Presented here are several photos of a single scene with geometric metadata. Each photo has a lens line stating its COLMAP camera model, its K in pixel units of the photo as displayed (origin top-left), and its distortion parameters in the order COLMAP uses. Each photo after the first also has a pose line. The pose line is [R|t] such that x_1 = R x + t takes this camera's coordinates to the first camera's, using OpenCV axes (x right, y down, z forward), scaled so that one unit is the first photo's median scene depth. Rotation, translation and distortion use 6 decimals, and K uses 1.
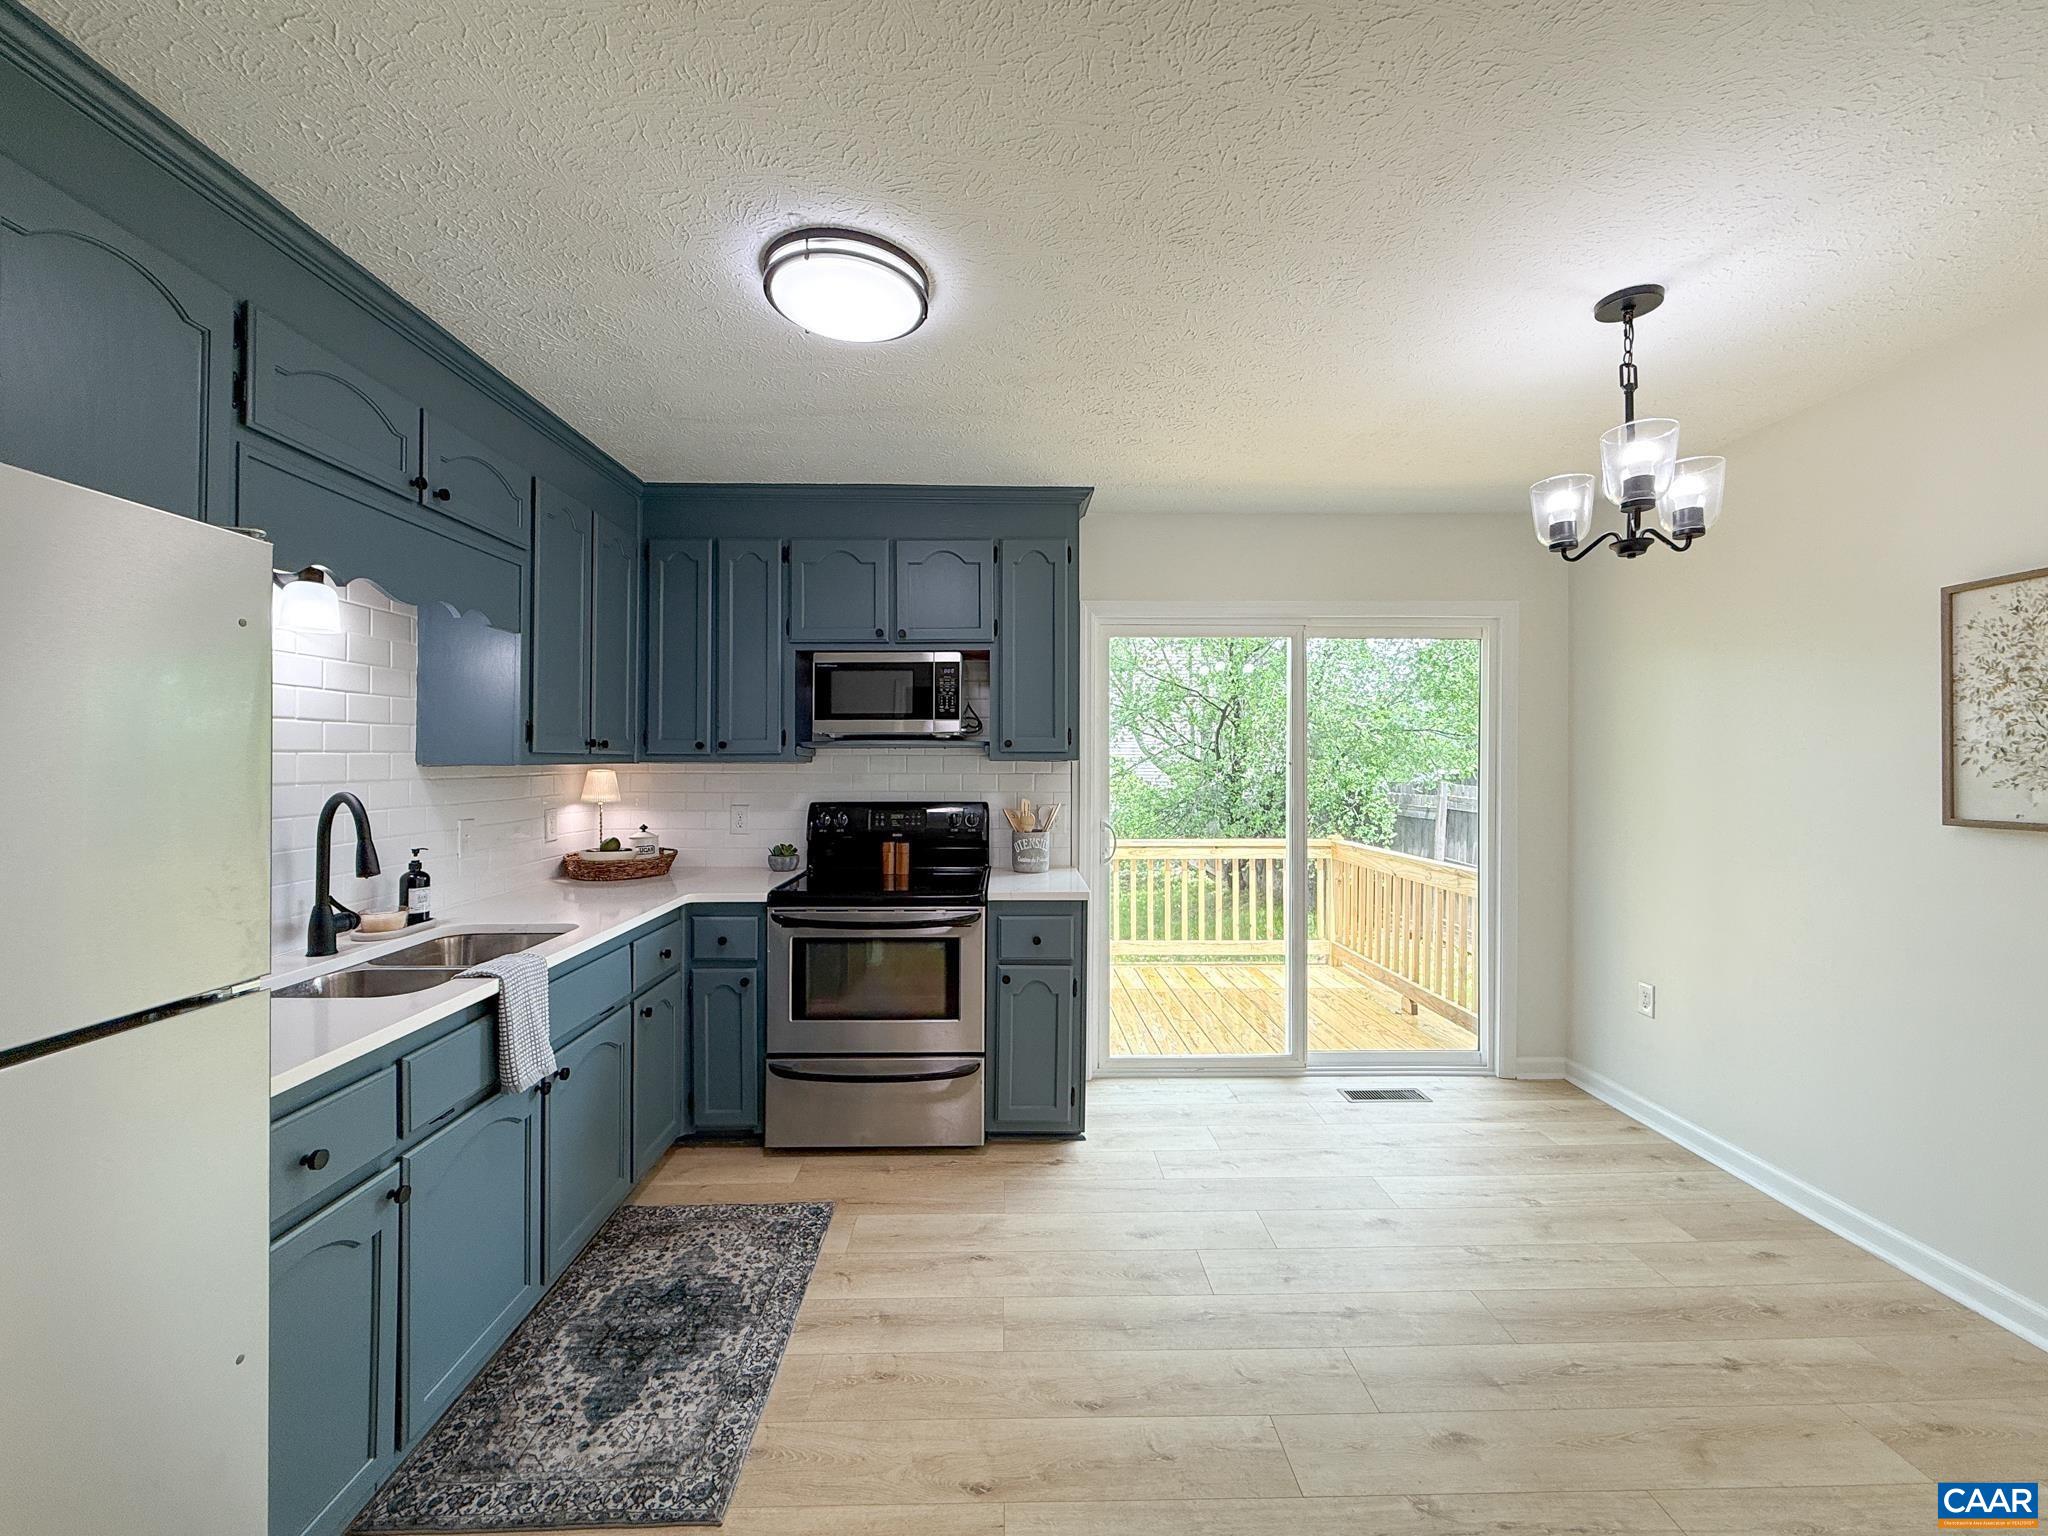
lens RADIAL K [[825.8, 0, 1020.8], [0, 825.8, 756.9], [0, 0, 1]] dist [0.001168, 0.000340]
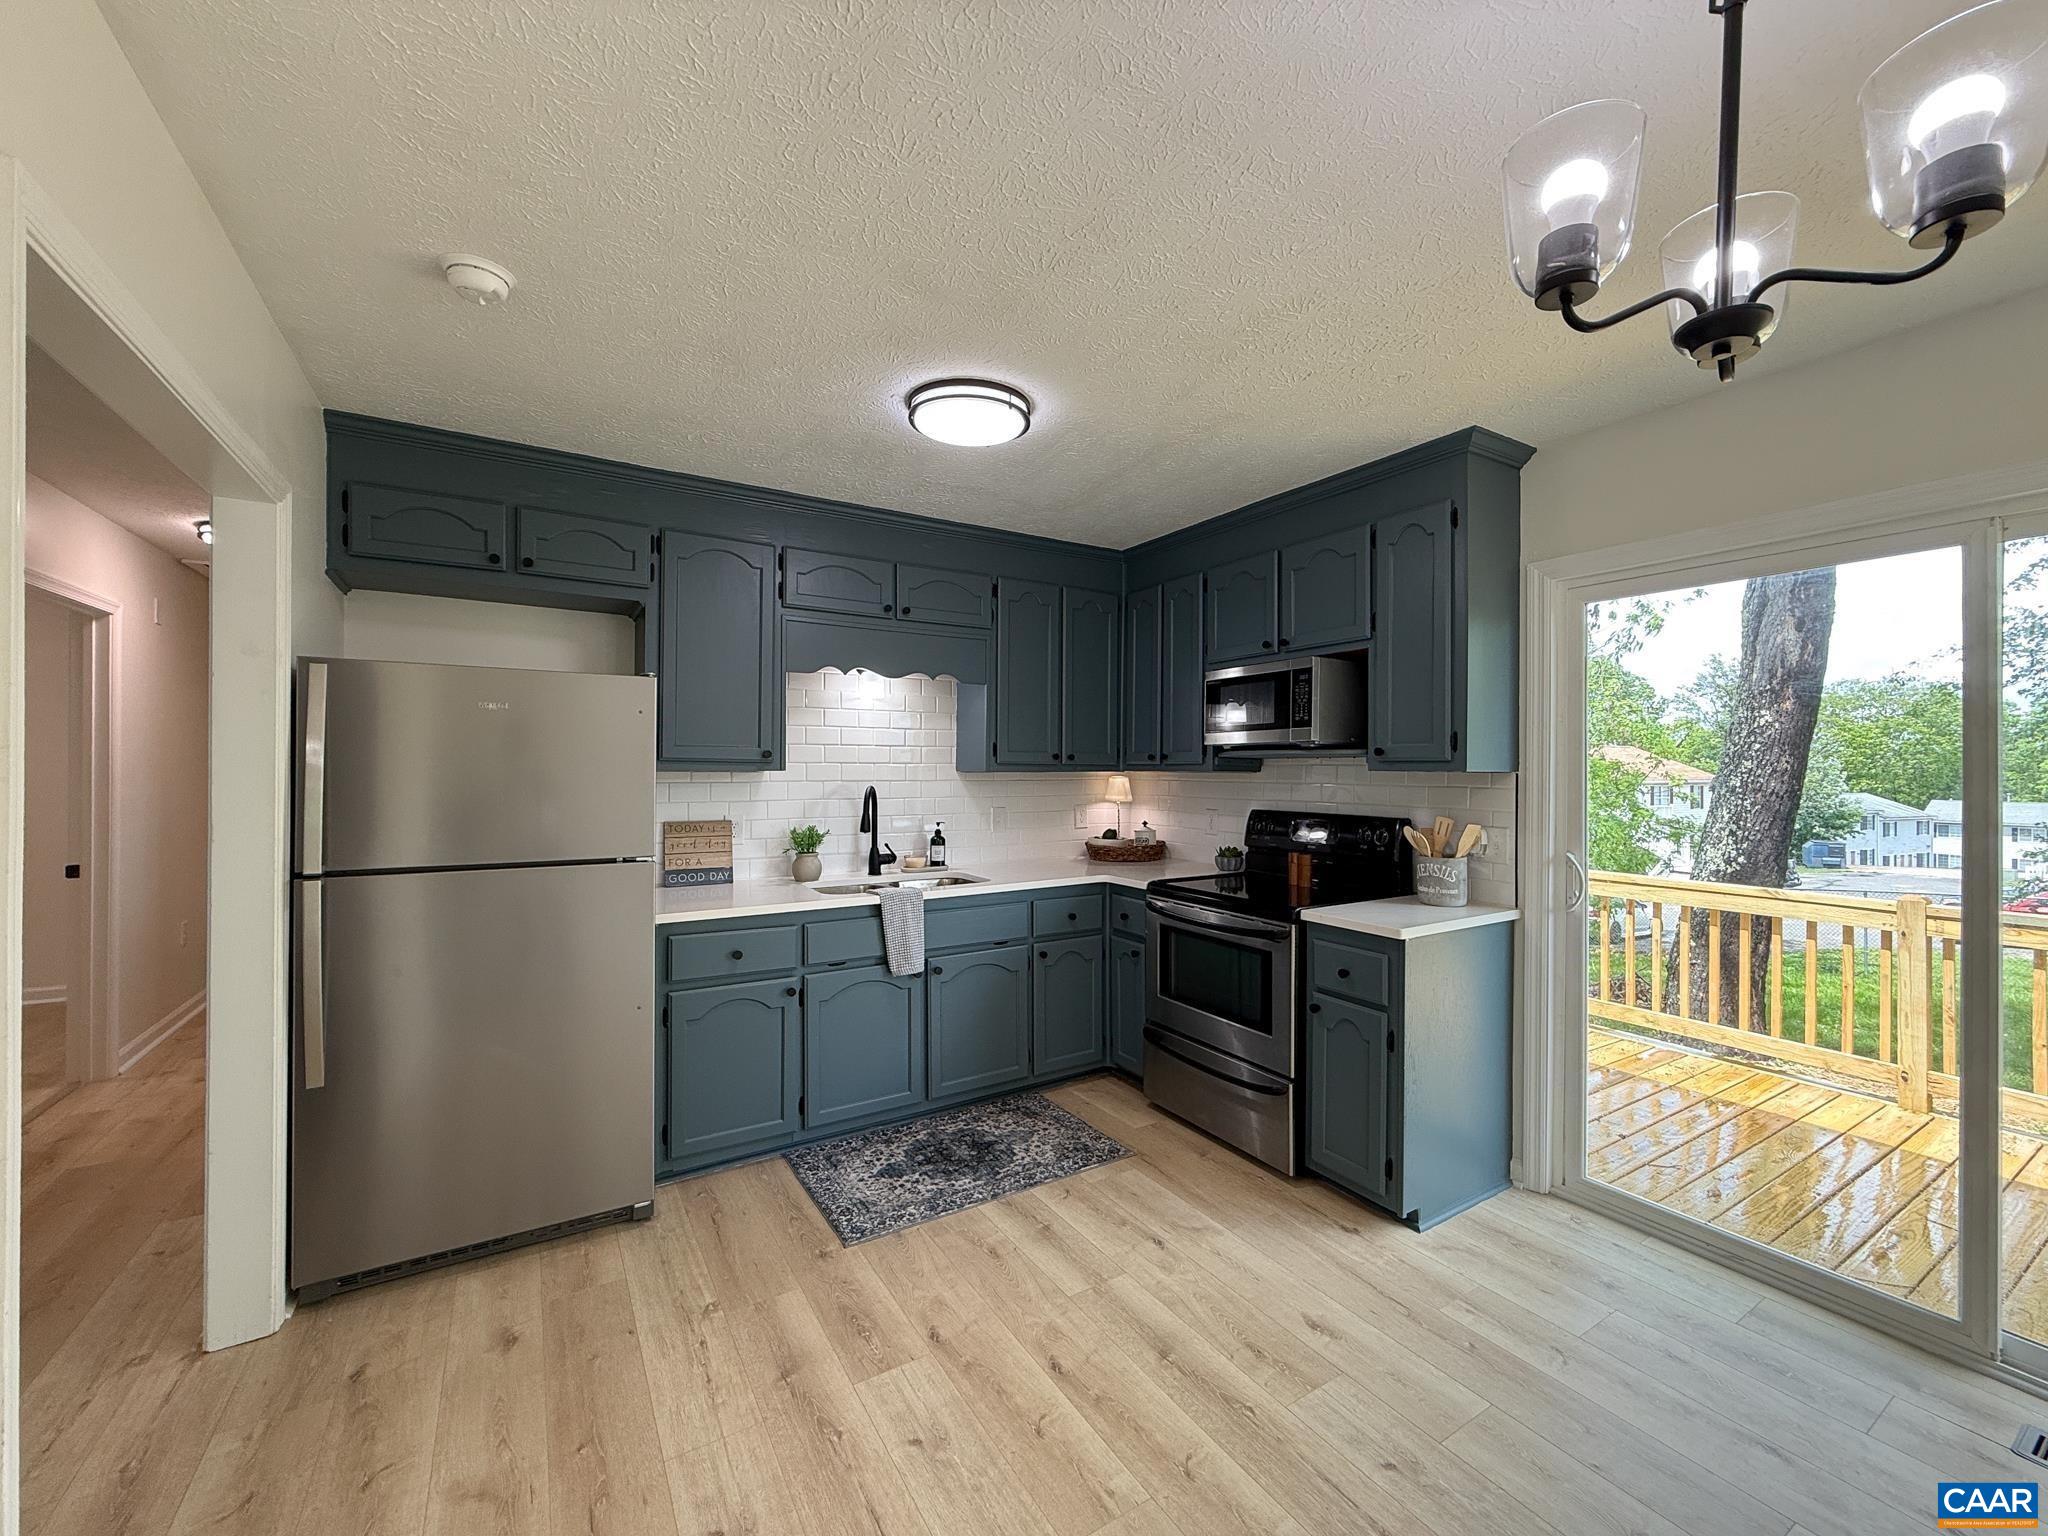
lens RADIAL K [[813.0, 0, 1024.0], [0, 813.0, 768.0], [0, 0, 1]] dist [0.000762, 0.000275]
pose [[0.505677, 0.002711, -0.862718, 0.600382], [-0.002191, 0.999996, 0.001858, 0.000100], [0.862720, 0.000951, 0.505681, 0.260044]]
